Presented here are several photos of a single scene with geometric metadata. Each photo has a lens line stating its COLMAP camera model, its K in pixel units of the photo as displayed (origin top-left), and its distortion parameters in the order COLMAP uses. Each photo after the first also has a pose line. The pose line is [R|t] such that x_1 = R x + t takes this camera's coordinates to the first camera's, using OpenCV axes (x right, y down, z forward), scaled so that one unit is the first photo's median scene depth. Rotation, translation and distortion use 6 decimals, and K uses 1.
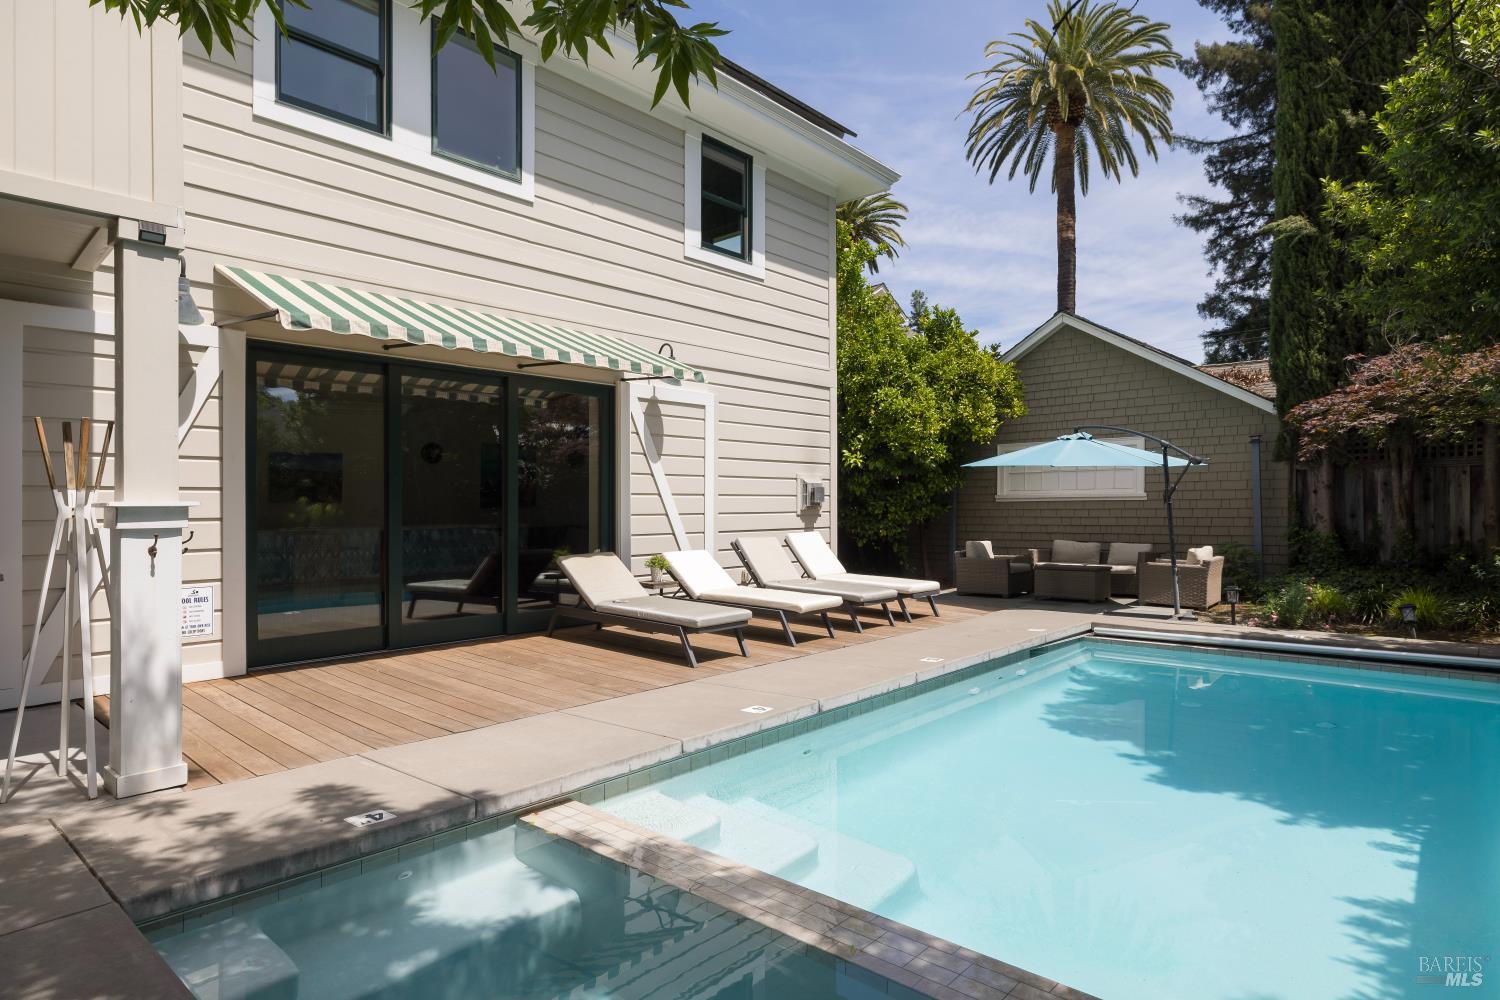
lens RADIAL K [[852.1, 0, 750.0], [0, 852.1, 500.0], [0, 0, 1]] dist [-0.004049, 0.000534]
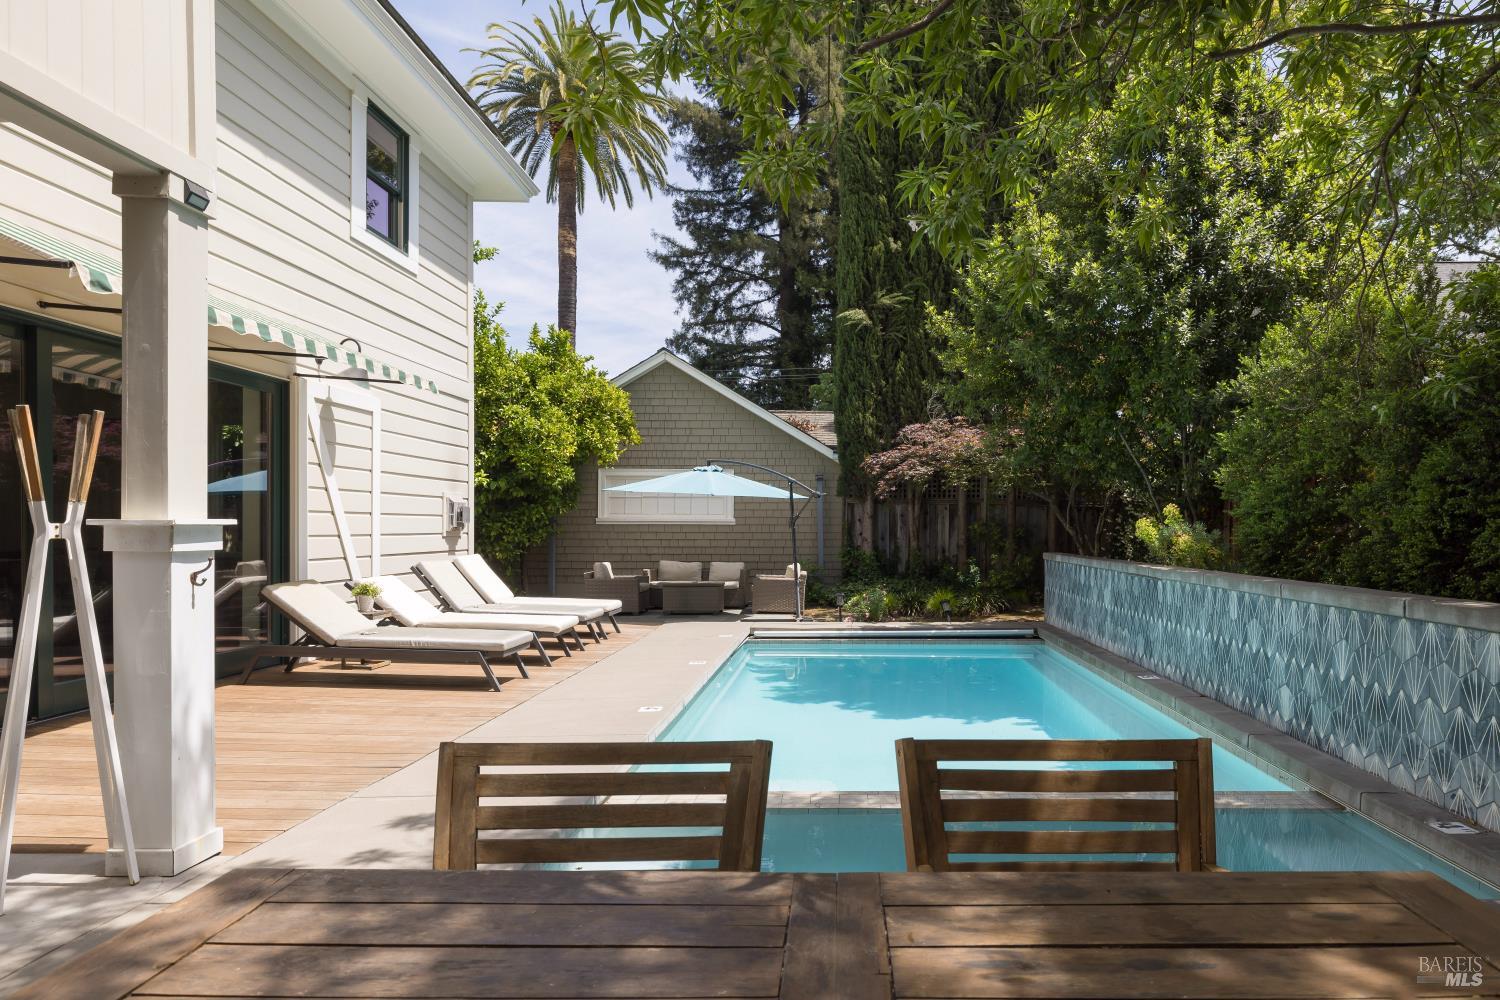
lens RADIAL K [[914.5, 0, 877.2], [0, 914.5, 532.6], [0, 0, 1]] dist [-0.000887, 0.000791]
pose [[0.723875, 0.006698, 0.689898, -0.255980], [-0.015404, 0.999861, 0.006456, -0.000285], [-0.689759, -0.015301, 0.723878, -0.034602]]
